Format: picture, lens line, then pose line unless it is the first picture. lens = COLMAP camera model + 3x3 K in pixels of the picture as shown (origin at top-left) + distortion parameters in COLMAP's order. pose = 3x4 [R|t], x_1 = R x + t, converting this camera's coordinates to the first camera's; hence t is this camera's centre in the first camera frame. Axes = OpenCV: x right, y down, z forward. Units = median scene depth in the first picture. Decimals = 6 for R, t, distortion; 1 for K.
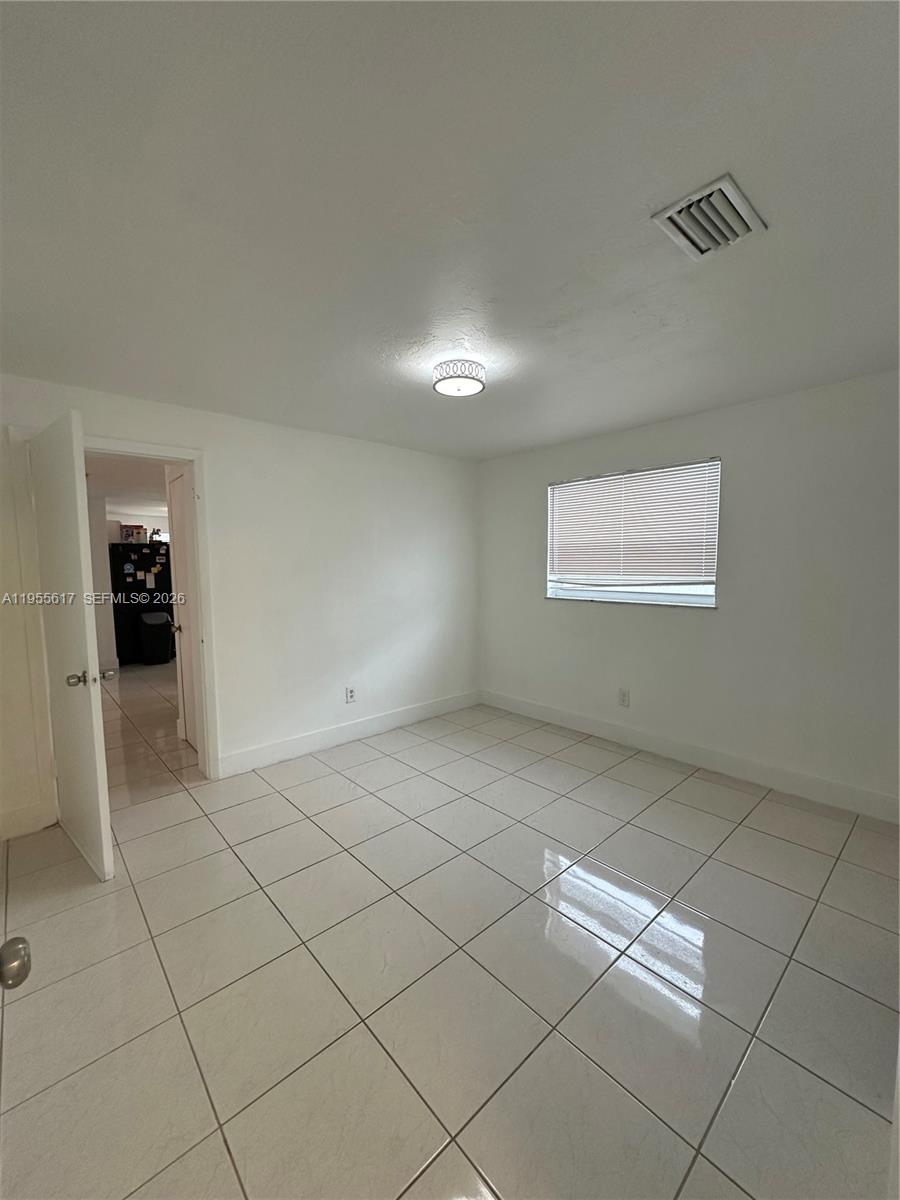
lens RADIAL K [[479.0, 0, 450.0], [0, 479.0, 600.0], [0, 0, 1]] dist [0.001589, 0.000333]
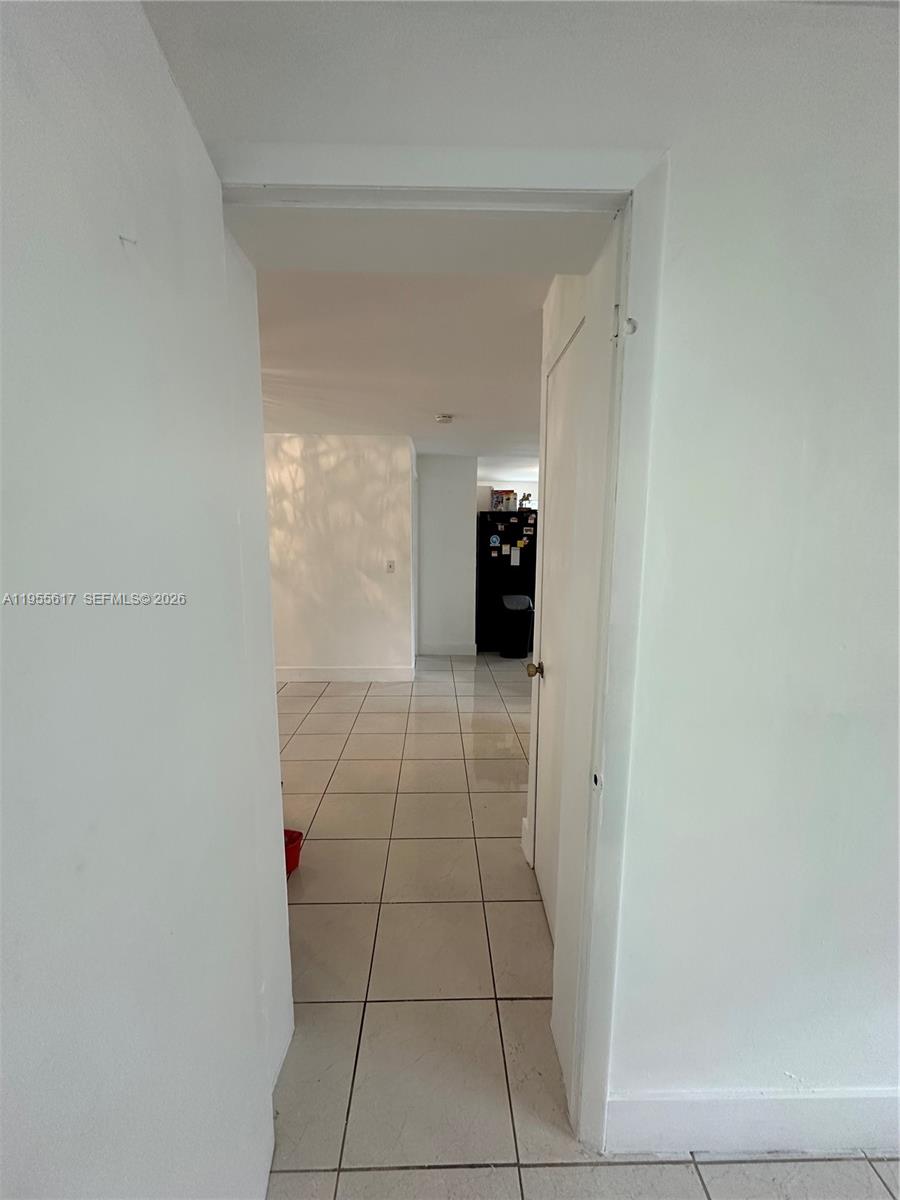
lens RADIAL K [[479.0, 0, 450.0], [0, 479.0, 600.0], [0, 0, 1]] dist [0.001589, 0.000333]
pose [[0.758148, 0.107756, -0.643118, -0.168586], [-0.067912, 0.993936, 0.086478, -0.029355], [0.648537, -0.021888, 0.760868, 0.293405]]
